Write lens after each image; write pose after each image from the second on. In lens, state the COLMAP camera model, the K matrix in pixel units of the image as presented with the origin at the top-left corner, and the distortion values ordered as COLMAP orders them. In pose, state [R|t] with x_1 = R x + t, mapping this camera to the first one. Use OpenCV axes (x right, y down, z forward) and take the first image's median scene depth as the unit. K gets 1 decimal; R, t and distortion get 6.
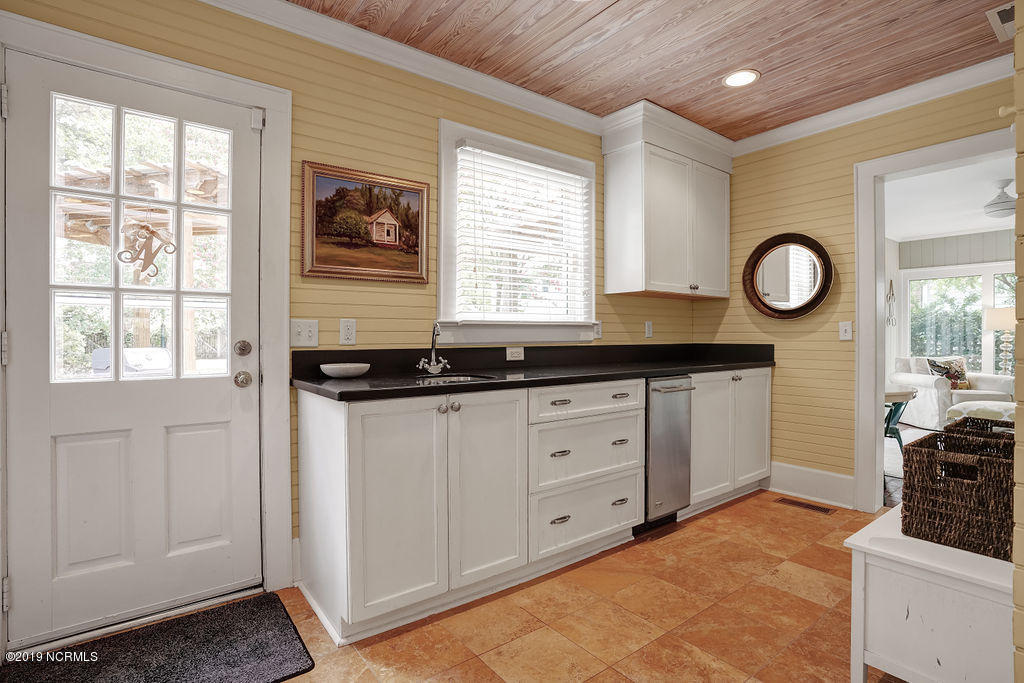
lens RADIAL K [[504.1, 0, 509.5], [0, 504.1, 335.6], [0, 0, 1]] dist [-0.004655, -0.000111]
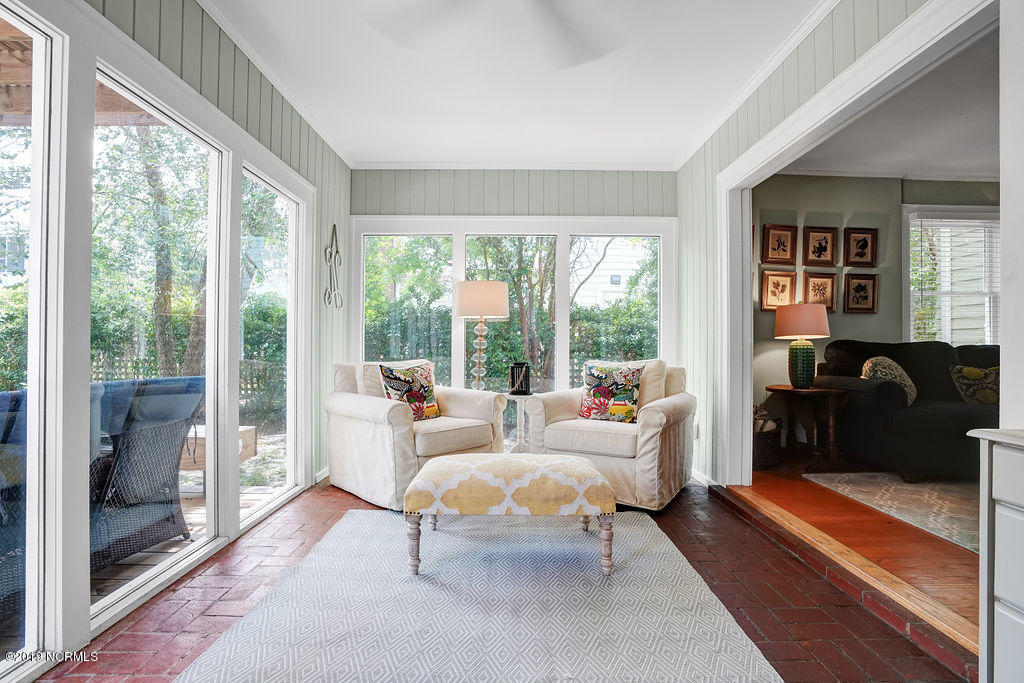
lens RADIAL K [[489.2, 0, 512.2], [0, 489.2, 344.5], [0, 0, 1]] dist [-0.042037, 0.004515]
pose [[0.613622, 0.006228, 0.789576, 0.501527], [-0.009112, 0.999958, -0.000806, 0.022241], [-0.789548, -0.006700, 0.613653, 0.563936]]
